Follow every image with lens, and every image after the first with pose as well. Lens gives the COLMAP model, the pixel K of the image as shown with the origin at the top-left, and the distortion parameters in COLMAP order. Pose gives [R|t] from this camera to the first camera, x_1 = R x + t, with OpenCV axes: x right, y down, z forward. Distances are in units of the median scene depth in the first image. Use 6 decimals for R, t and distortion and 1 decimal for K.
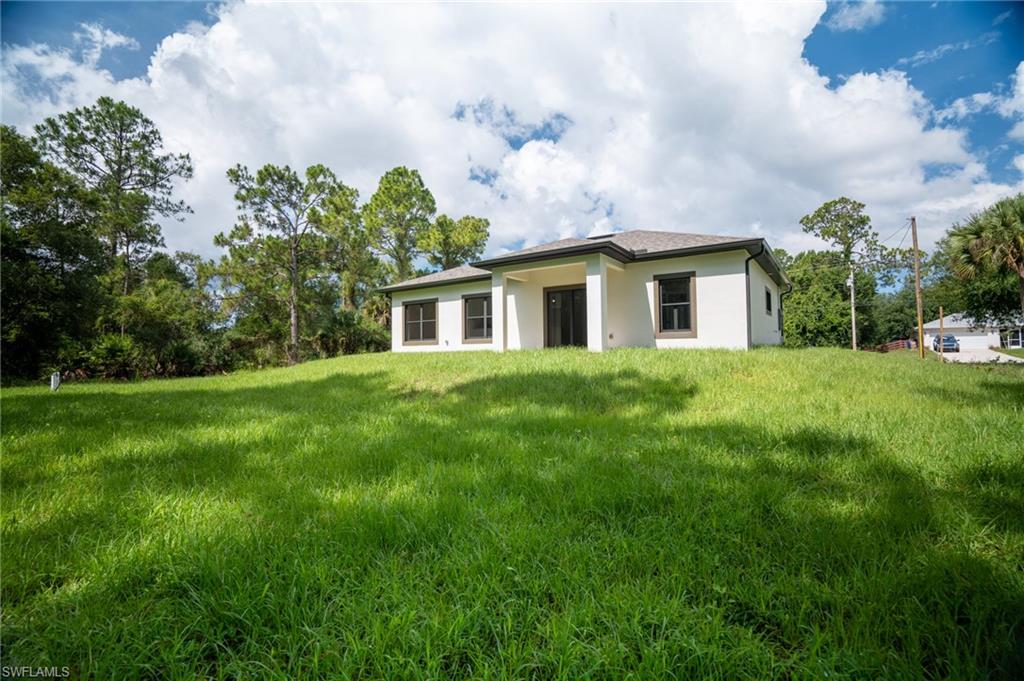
lens RADIAL K [[458.6, 0, 510.6], [0, 458.6, 339.6], [0, 0, 1]] dist [-0.002263, 0.001173]
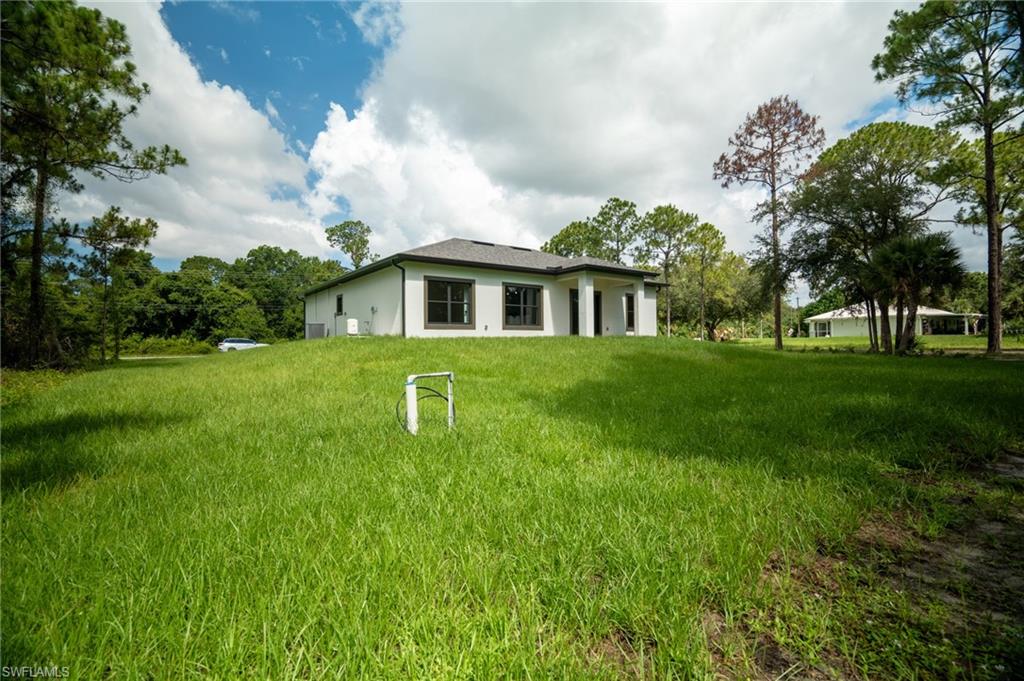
lens RADIAL K [[458.6, 0, 510.6], [0, 458.6, 339.6], [0, 0, 1]] dist [-0.002263, 0.001173]
pose [[0.278968, 0.011301, 0.960234, -1.052650], [-0.016799, 0.999835, -0.006887, 0.037120], [-0.960153, -0.014210, 0.279112, 0.676638]]
